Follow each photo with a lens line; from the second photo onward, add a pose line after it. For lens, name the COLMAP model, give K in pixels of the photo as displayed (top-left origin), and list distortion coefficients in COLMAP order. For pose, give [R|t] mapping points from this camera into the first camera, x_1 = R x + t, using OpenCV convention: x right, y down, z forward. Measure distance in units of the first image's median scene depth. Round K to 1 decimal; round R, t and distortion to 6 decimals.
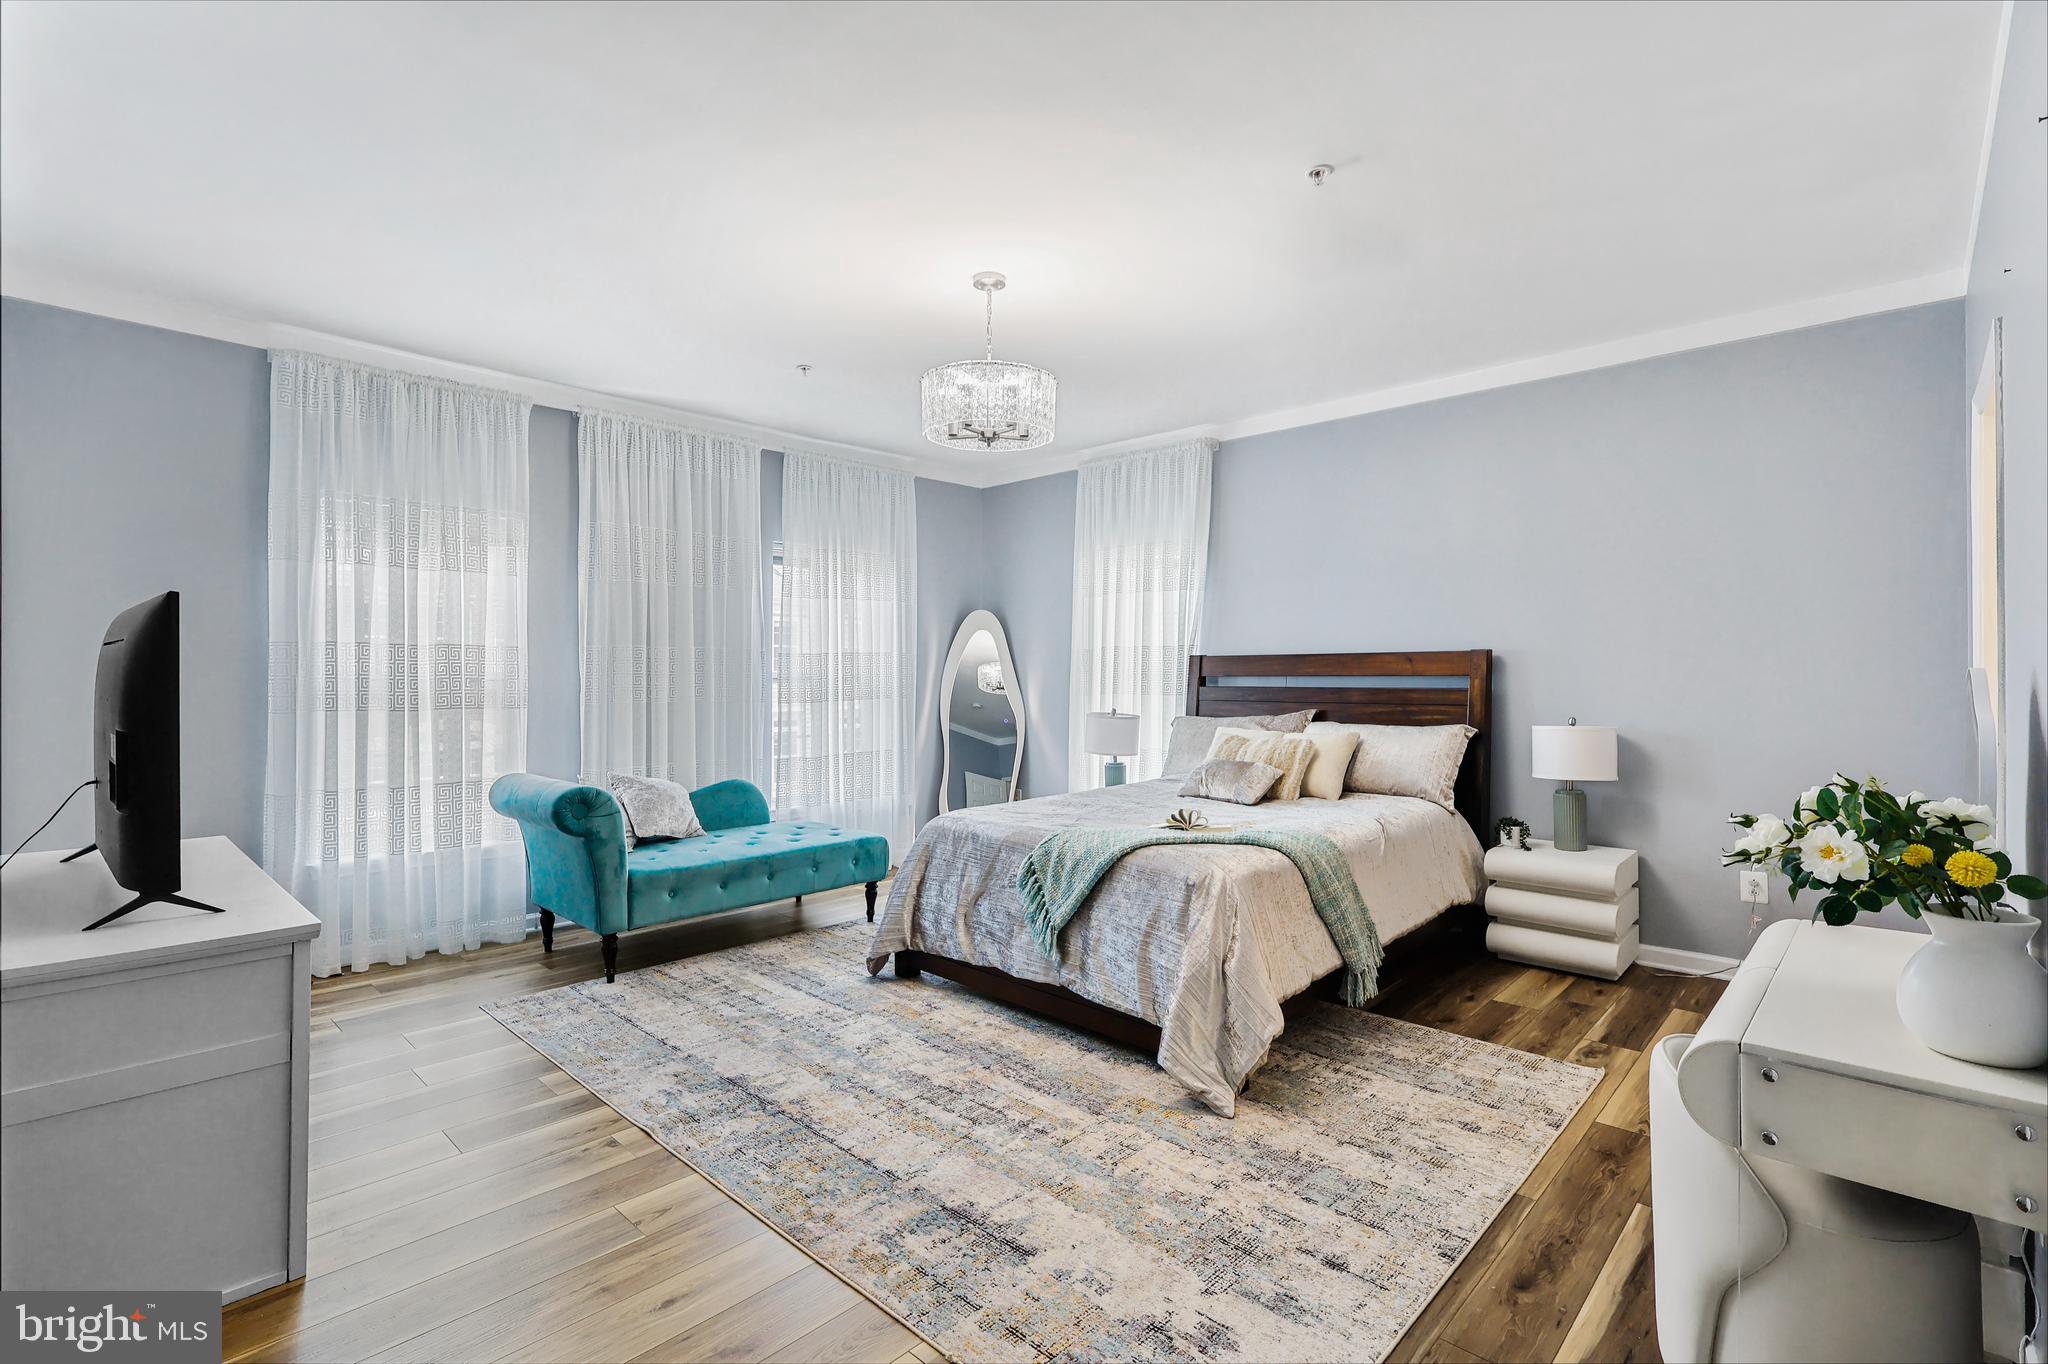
lens RADIAL K [[950.2, 0, 1022.1], [0, 950.2, 671.4], [0, 0, 1]] dist [-0.003620, -0.000264]
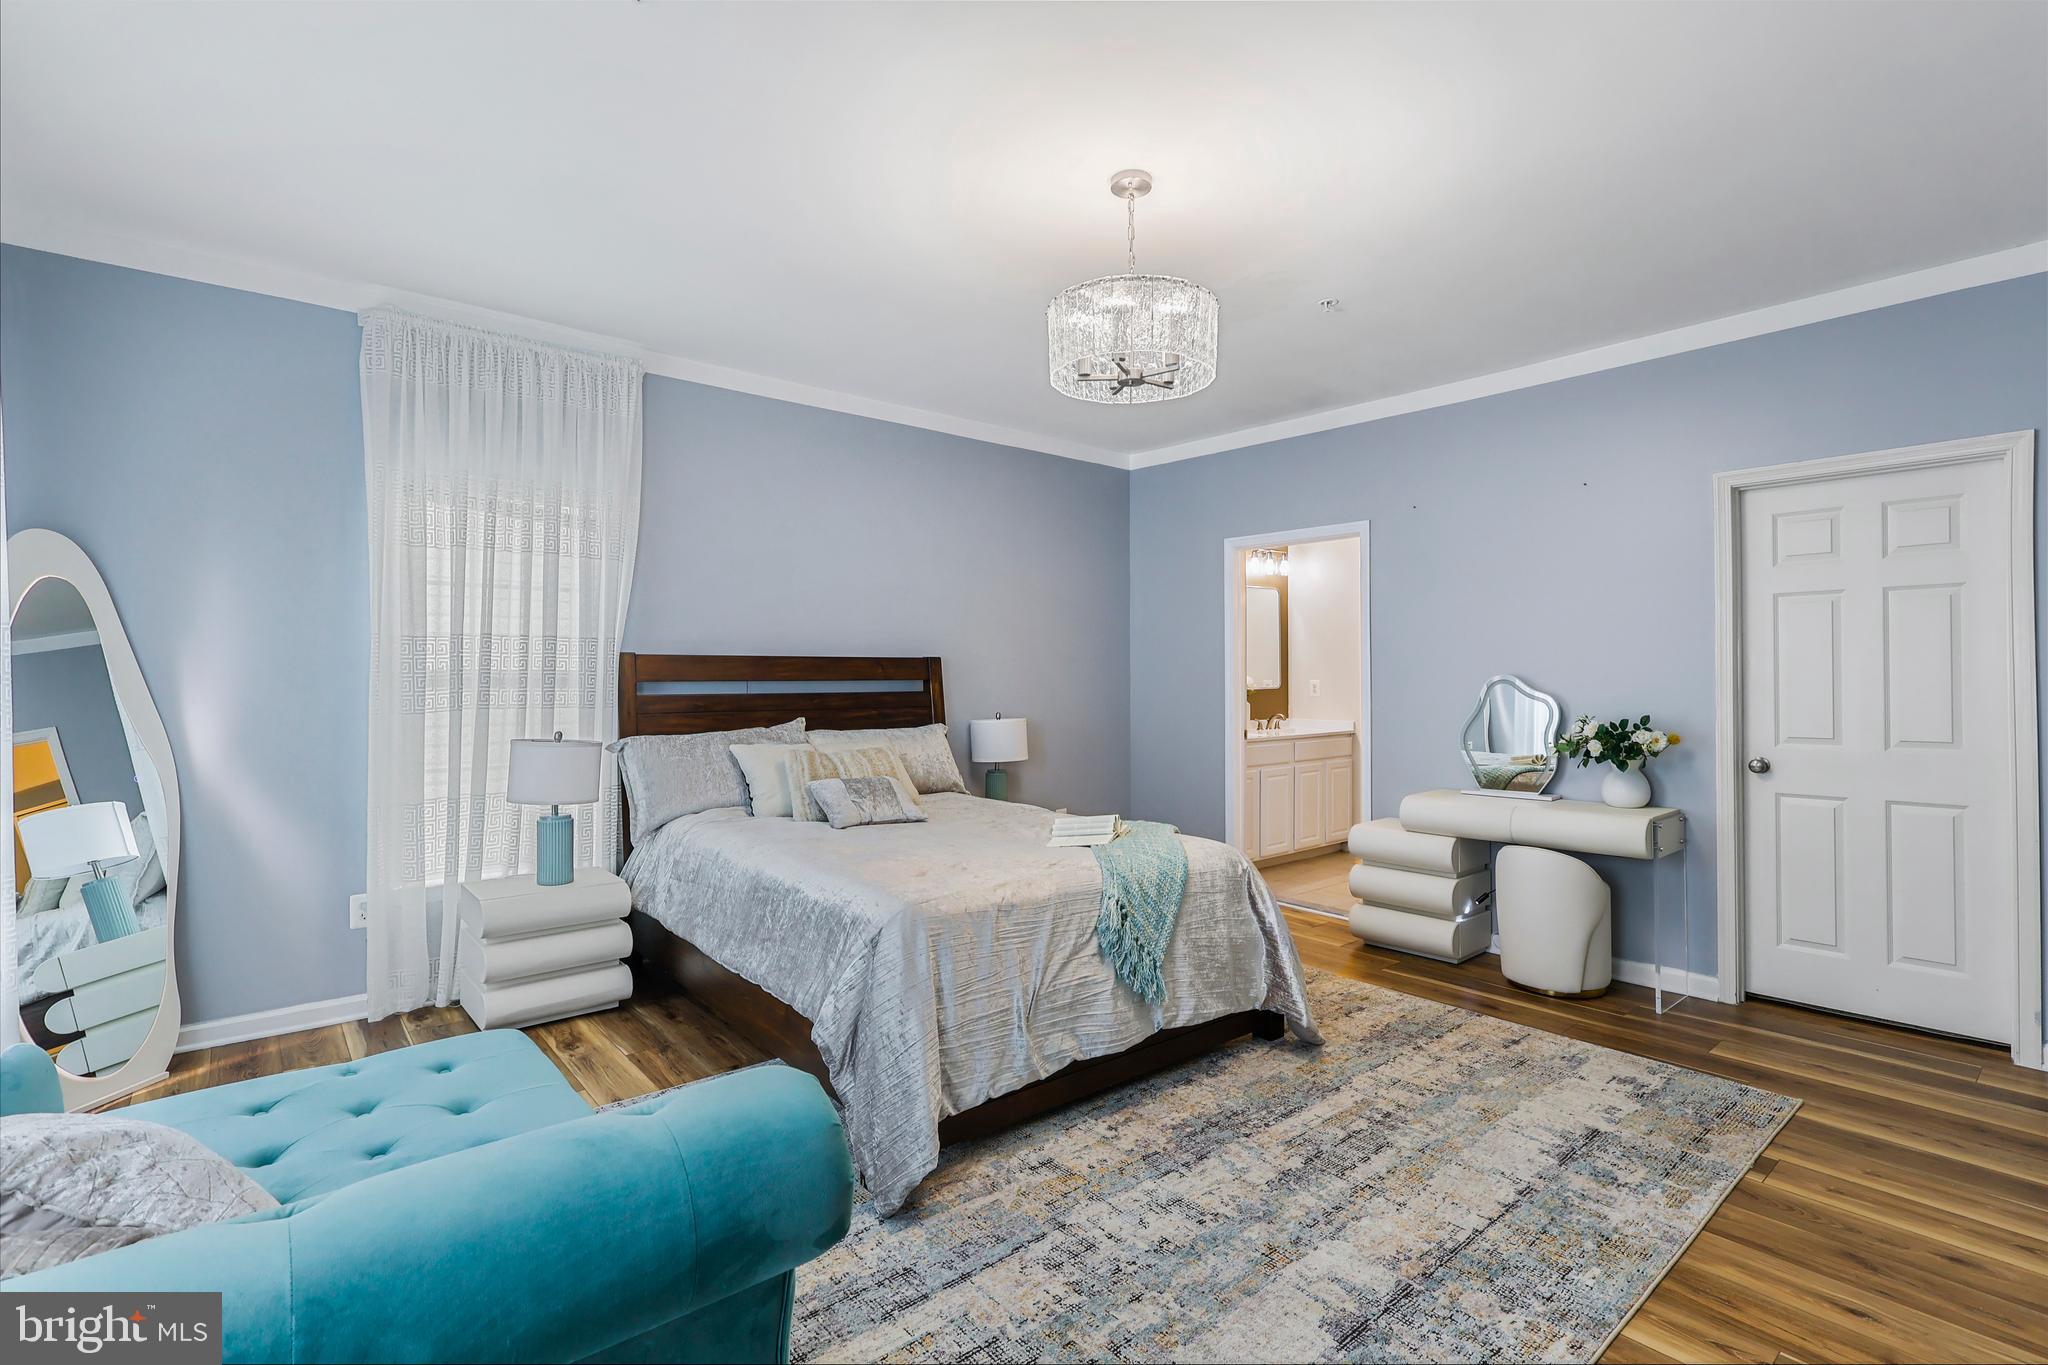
lens RADIAL K [[950.2, 0, 1022.1], [0, 950.2, 671.9], [0, 0, 1]] dist [-0.003620, -0.000264]
pose [[0.106566, 0.005006, 0.994293, -0.889510], [-0.000712, 0.999987, -0.004958, 0.002109], [-0.994305, -0.000179, 0.106569, 1.078258]]
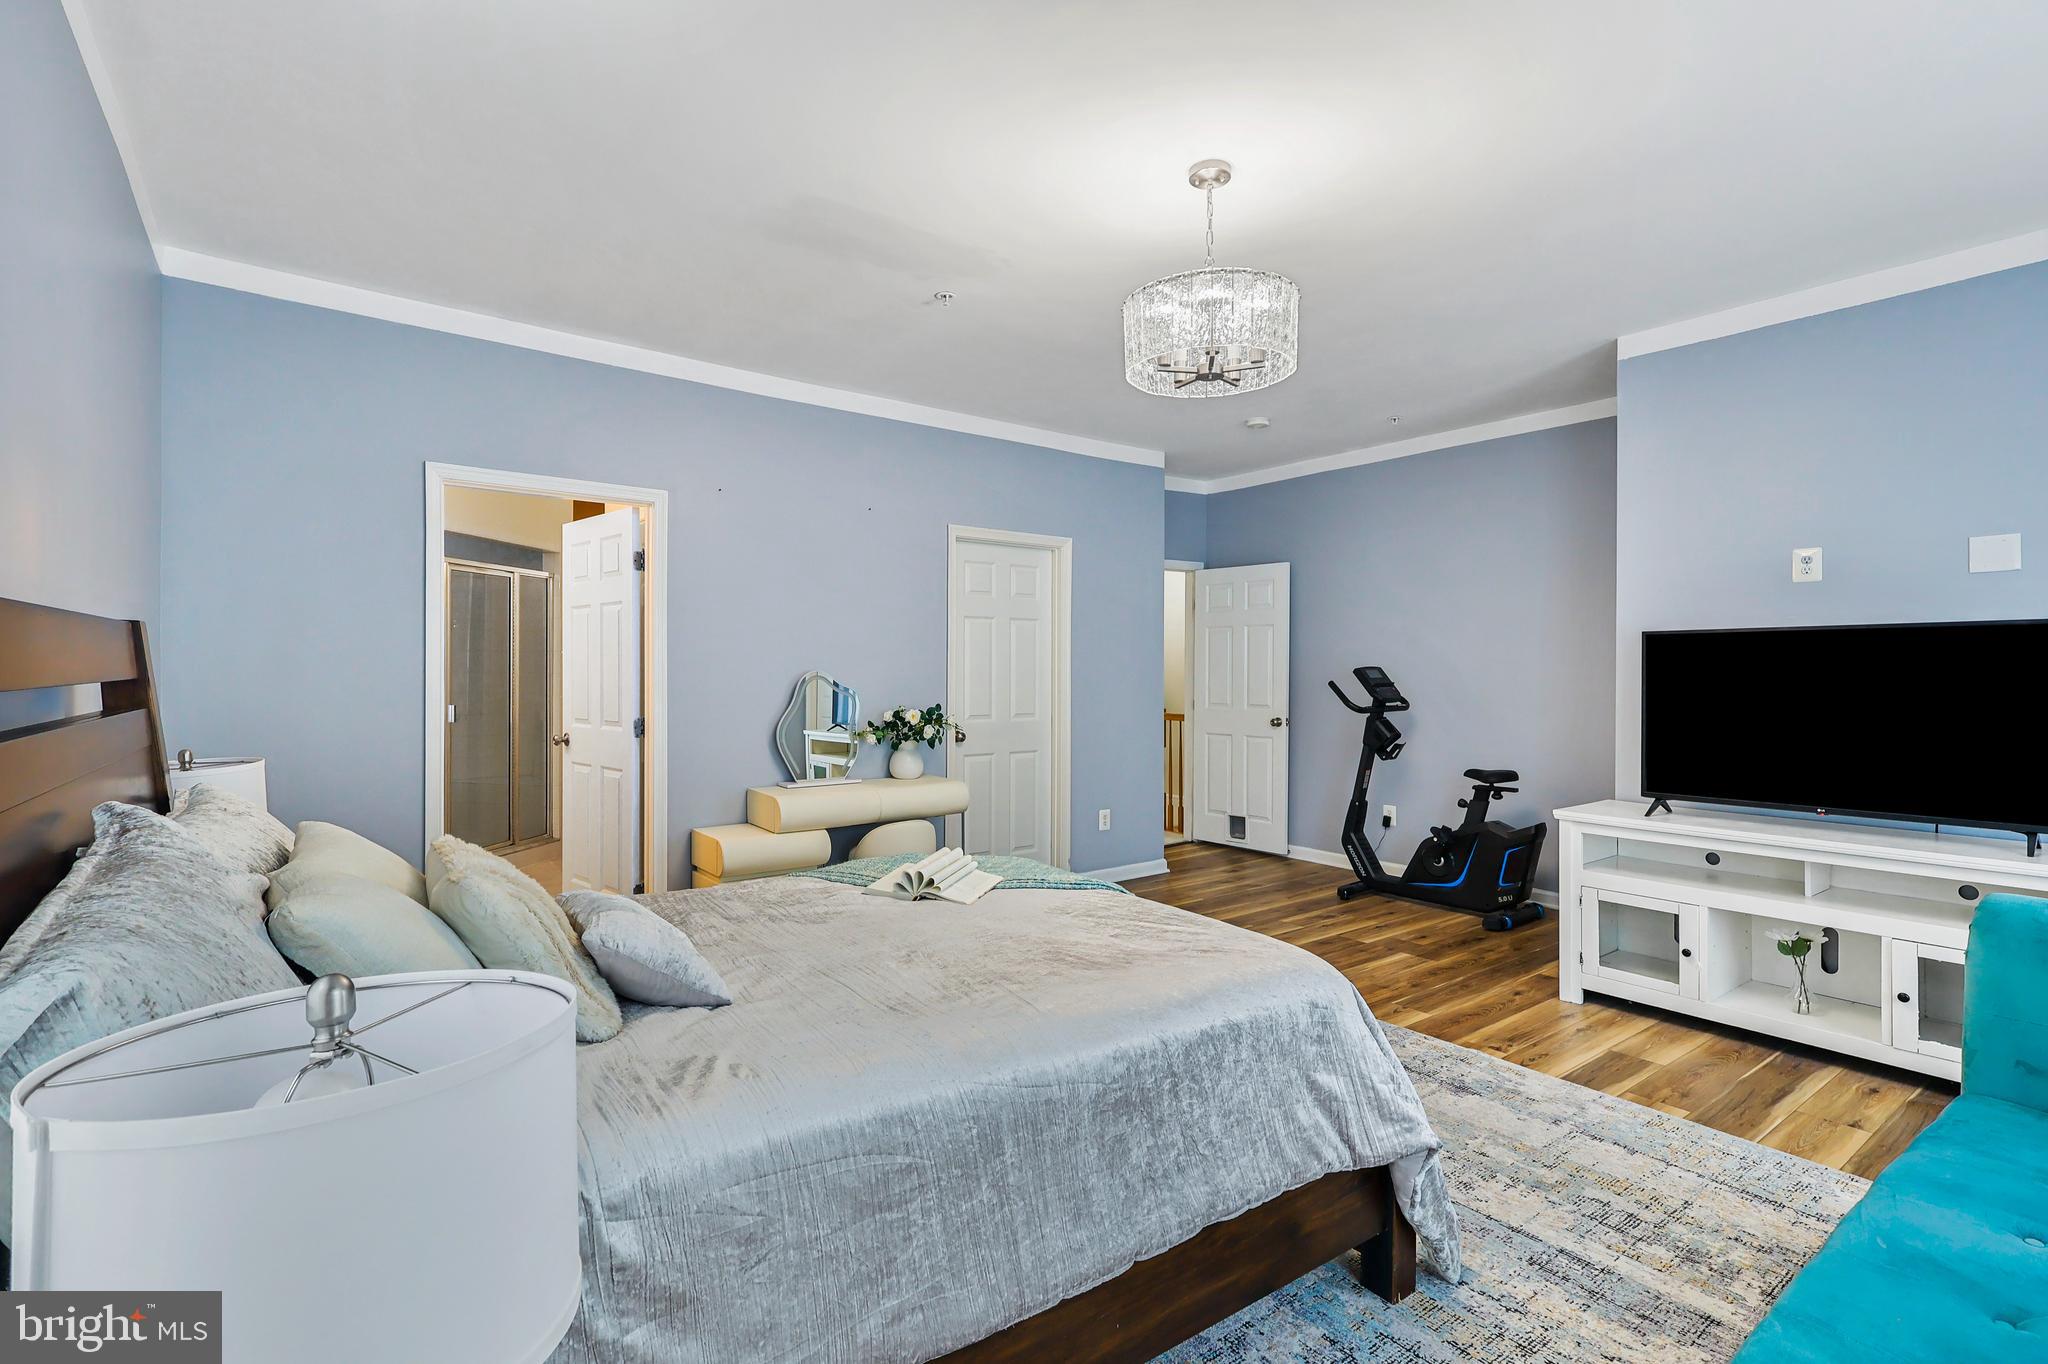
lens RADIAL K [[950.2, 0, 1022.1], [0, 950.2, 671.4], [0, 0, 1]] dist [-0.003620, -0.000264]
pose [[-0.985227, -0.003808, 0.171211, -0.020041], [-0.004064, 0.999991, -0.001146, -0.000788], [-0.171205, -0.001825, -0.985234, 1.929702]]
